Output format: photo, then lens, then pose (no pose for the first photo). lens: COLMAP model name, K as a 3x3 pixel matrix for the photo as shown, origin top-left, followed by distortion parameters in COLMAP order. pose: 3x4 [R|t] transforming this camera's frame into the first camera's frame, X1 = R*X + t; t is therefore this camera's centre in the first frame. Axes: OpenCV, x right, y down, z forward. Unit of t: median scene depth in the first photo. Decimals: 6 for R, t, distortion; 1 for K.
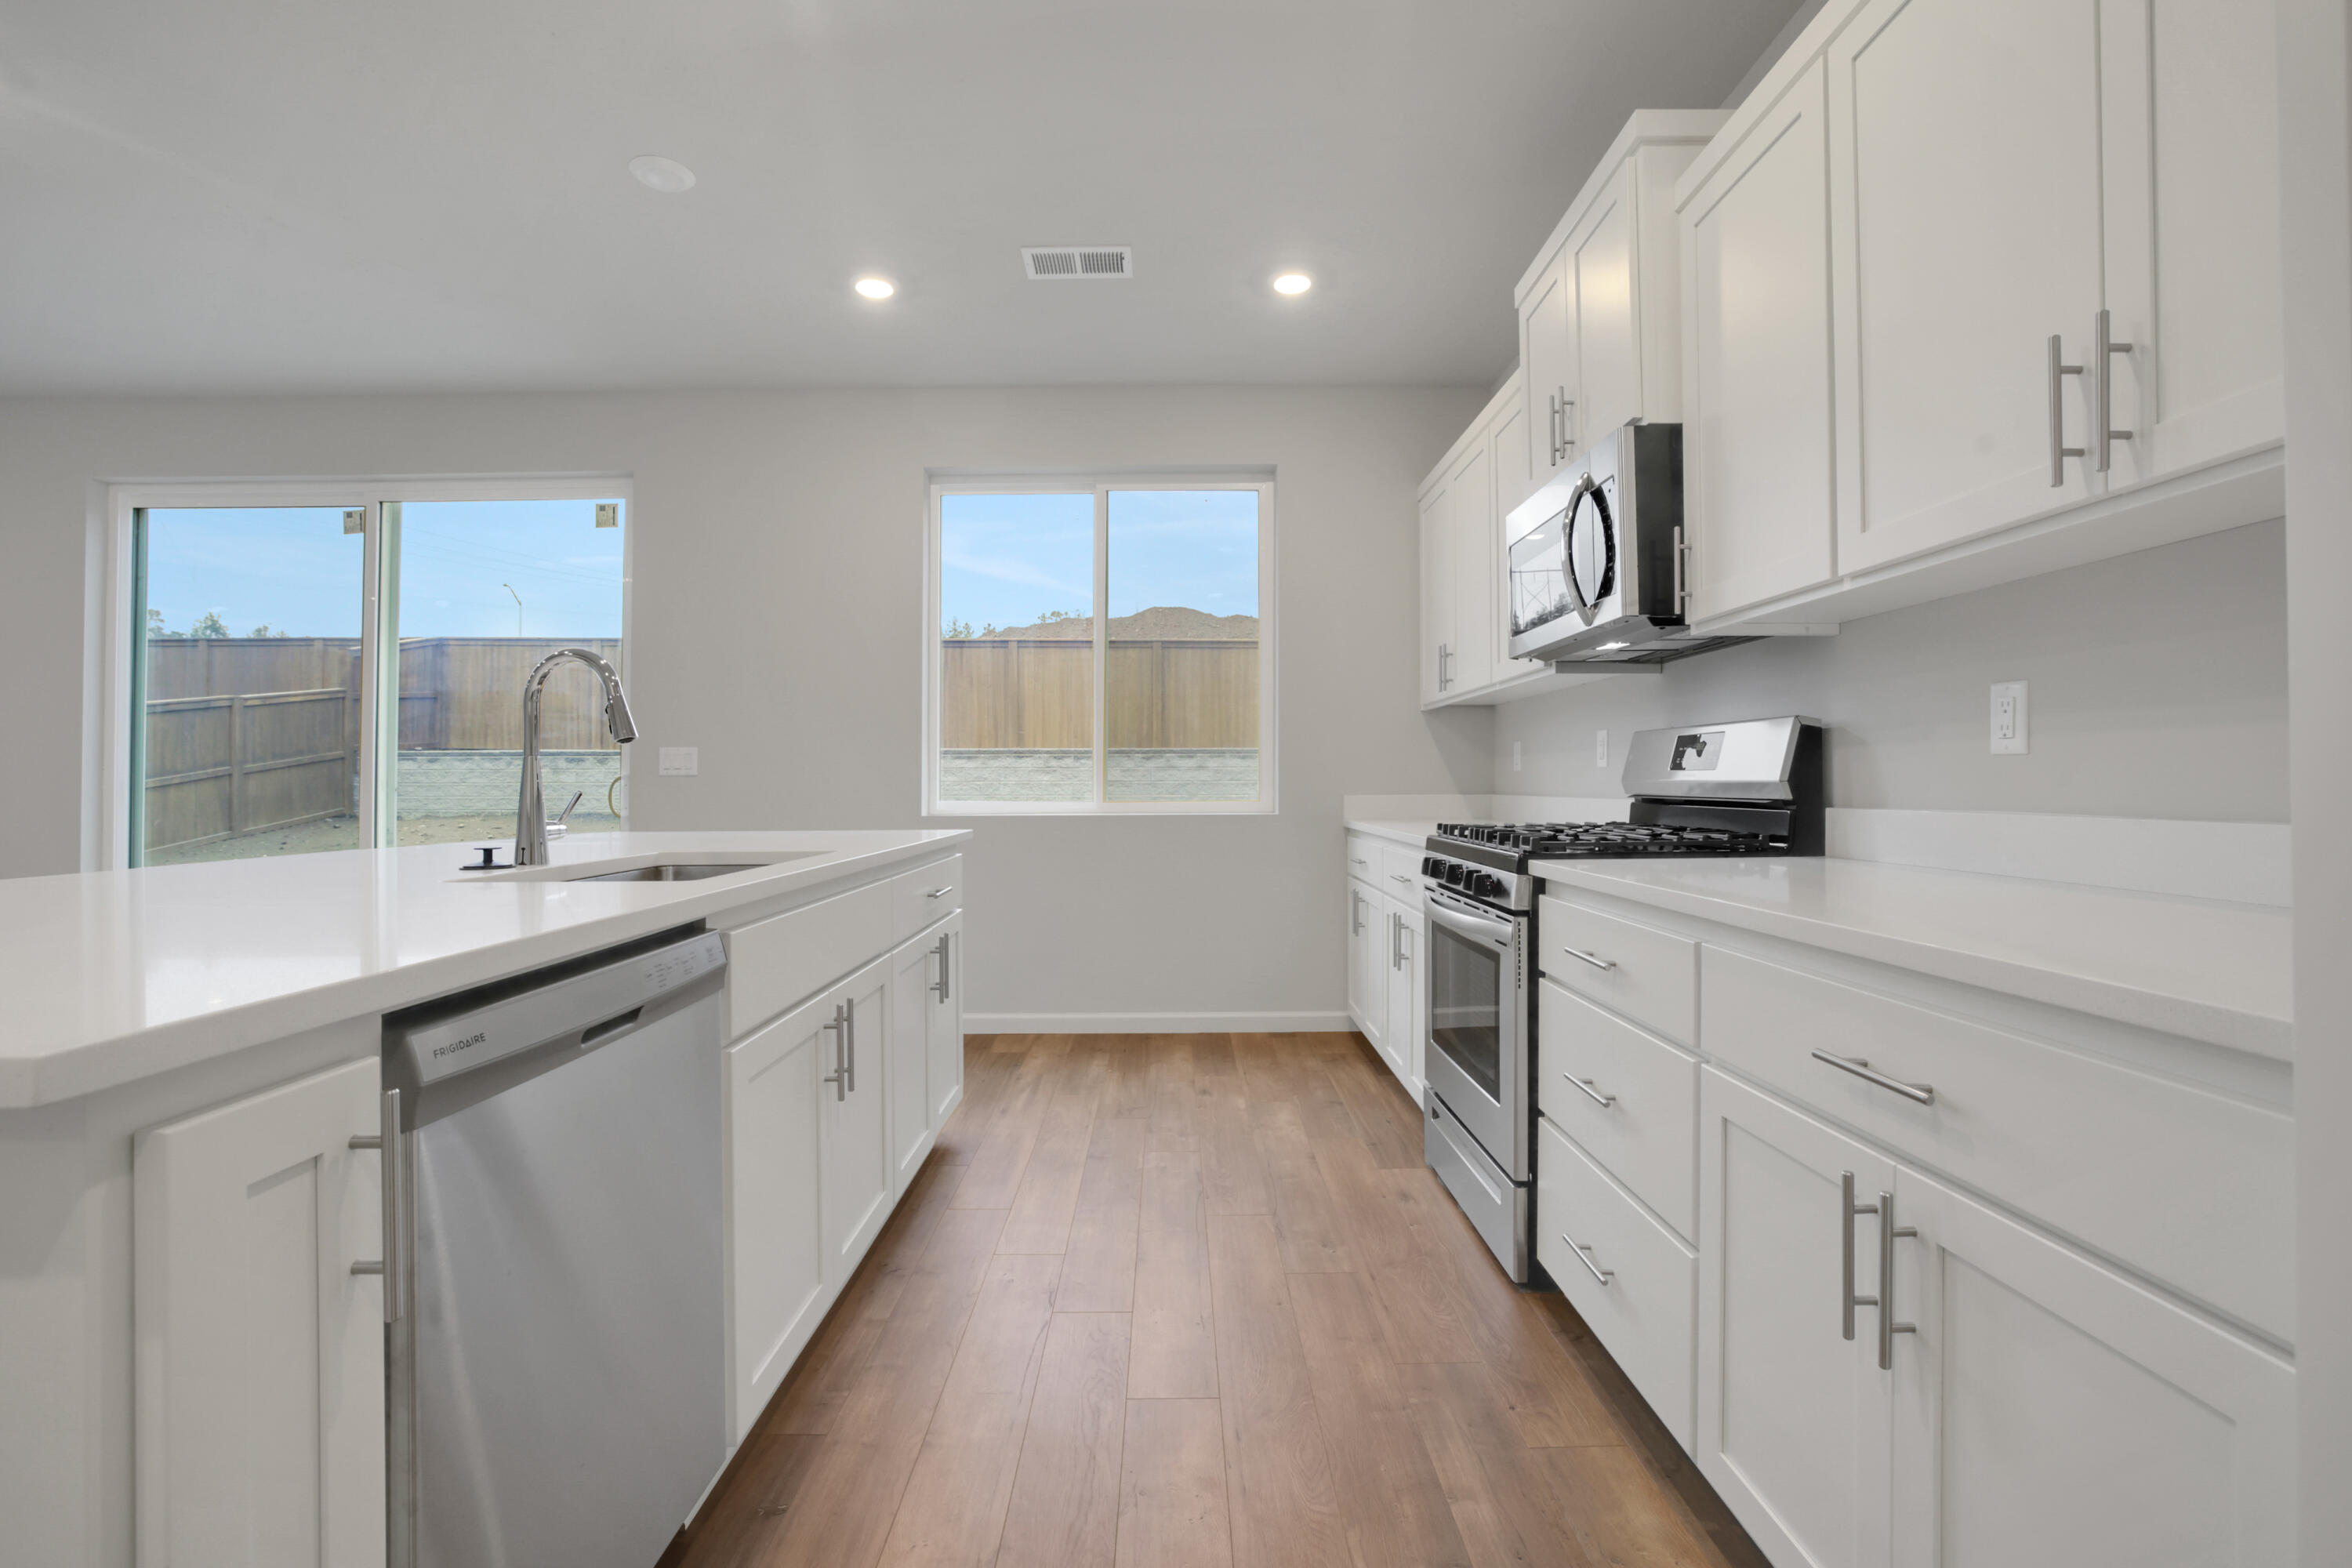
lens RADIAL K [[1026.5, 0, 1210.1], [0, 1026.5, 765.8], [0, 0, 1]] dist [-0.042929, 0.010170]
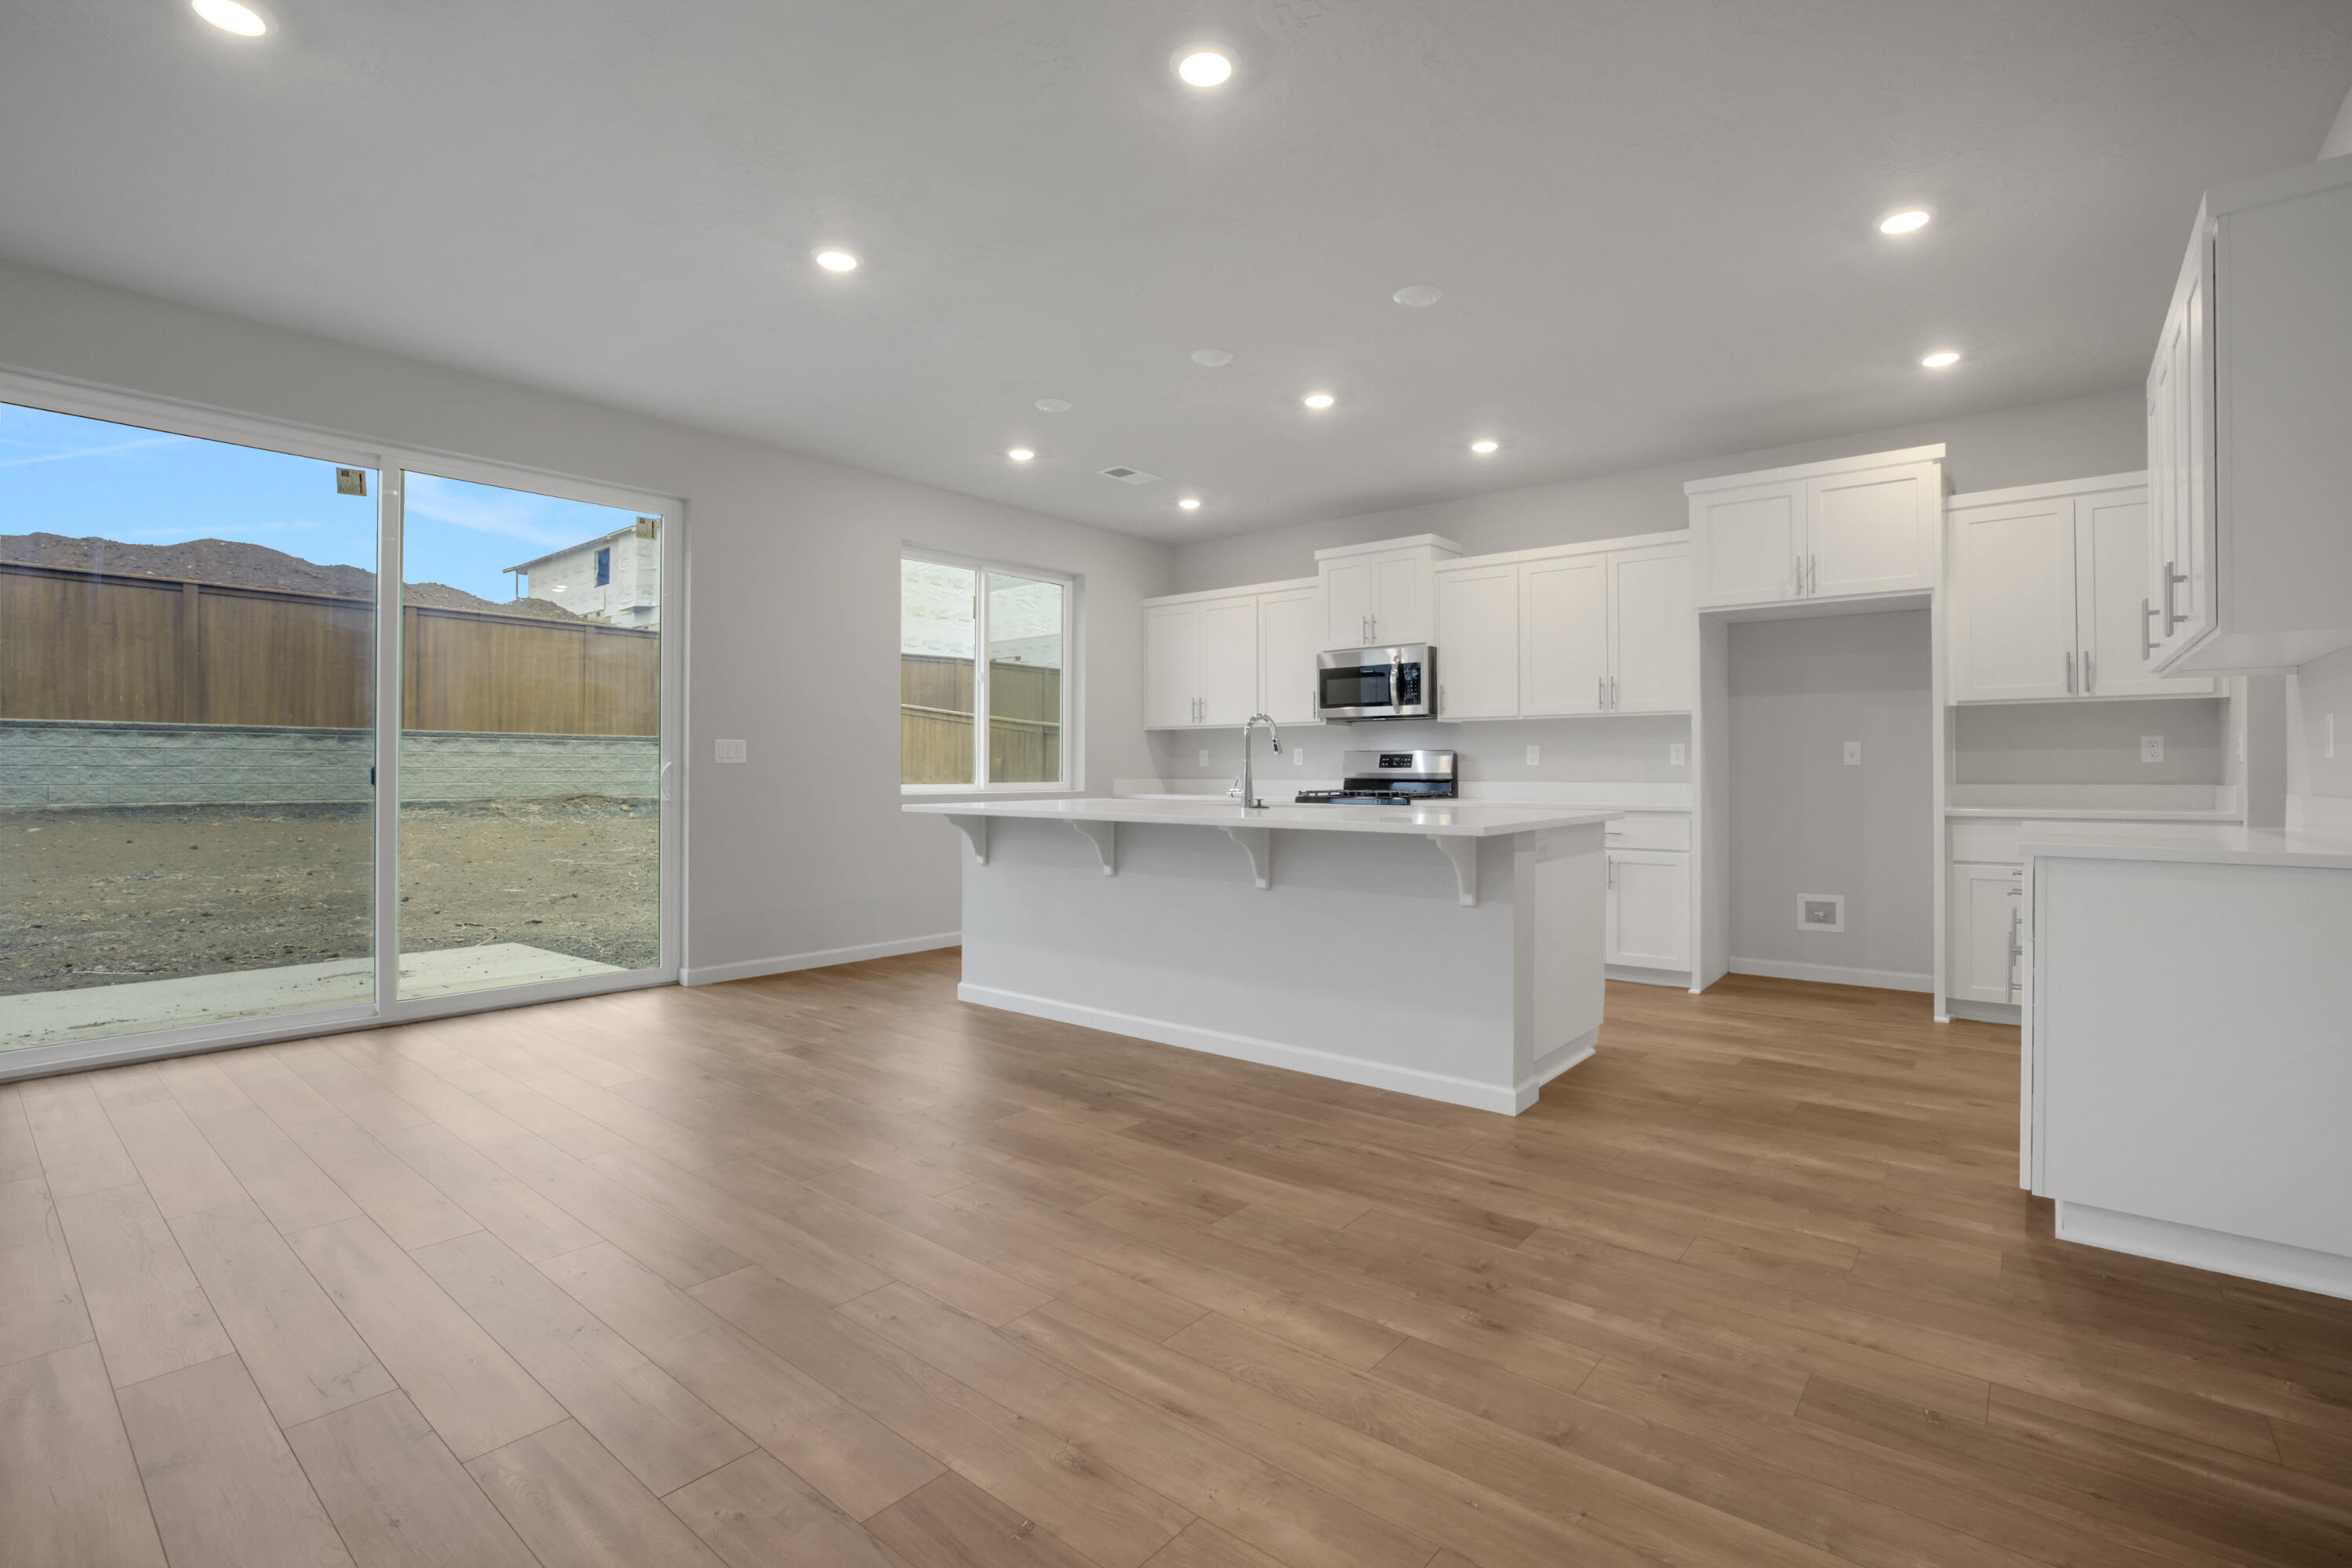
lens RADIAL K [[1026.5, 0, 1161.9], [0, 1026.5, 750.9], [0, 0, 1]] dist [-0.042929, 0.010170]
pose [[0.663652, 0.020707, 0.747755, -0.298430], [-0.017286, 0.999774, -0.012344, 0.000341], [-0.747842, -0.004733, 0.663860, -0.046968]]
